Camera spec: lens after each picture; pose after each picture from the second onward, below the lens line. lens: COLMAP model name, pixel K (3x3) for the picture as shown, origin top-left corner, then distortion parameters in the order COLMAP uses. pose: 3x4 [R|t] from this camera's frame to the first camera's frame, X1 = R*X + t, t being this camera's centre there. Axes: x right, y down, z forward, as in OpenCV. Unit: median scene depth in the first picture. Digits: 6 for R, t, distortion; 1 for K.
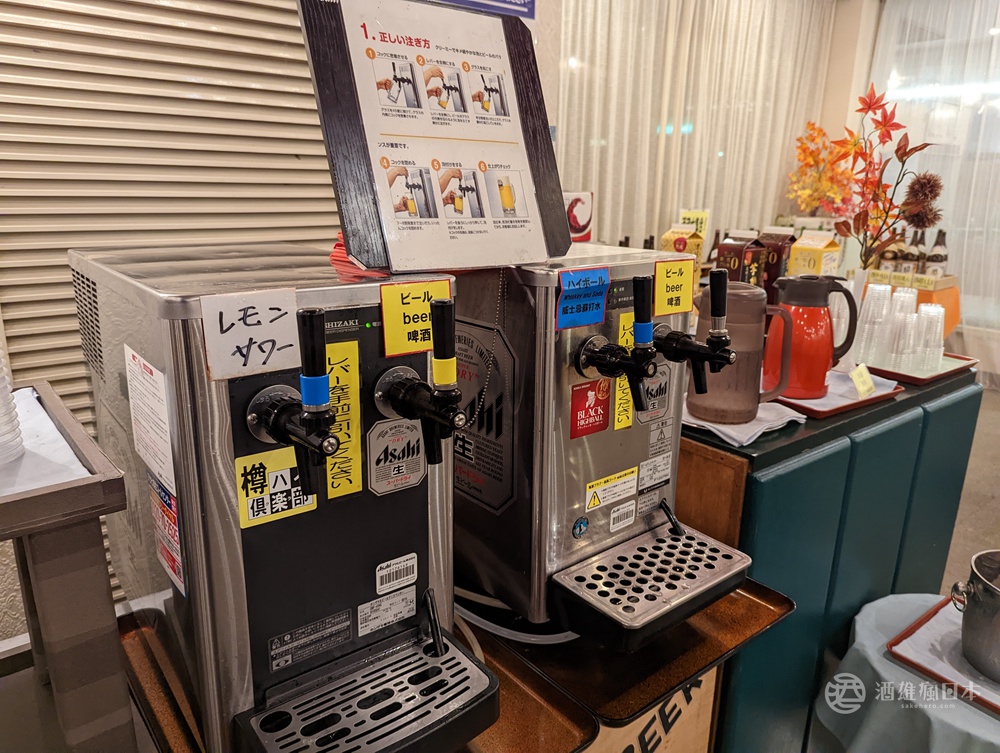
lens RADIAL K [[688.1, 0, 500.0], [0, 688.1, 376.5], [0, 0, 1]] dist [0.003636, 0.002099]
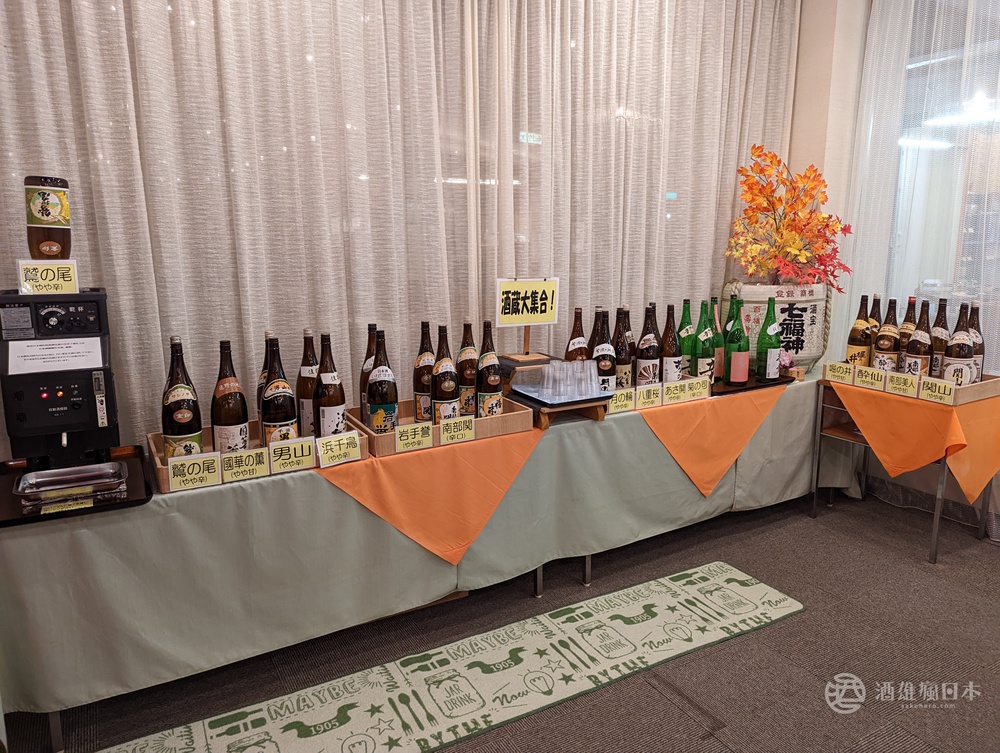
lens RADIAL K [[688.1, 0, 500.0], [0, 688.1, 376.5], [0, 0, 1]] dist [0.003636, 0.002099]
pose [[0.986716, 0.010609, -0.162111, 0.318604], [-0.024223, 0.996318, -0.082238, -0.085665], [0.160642, 0.085073, 0.983340, 0.325898]]
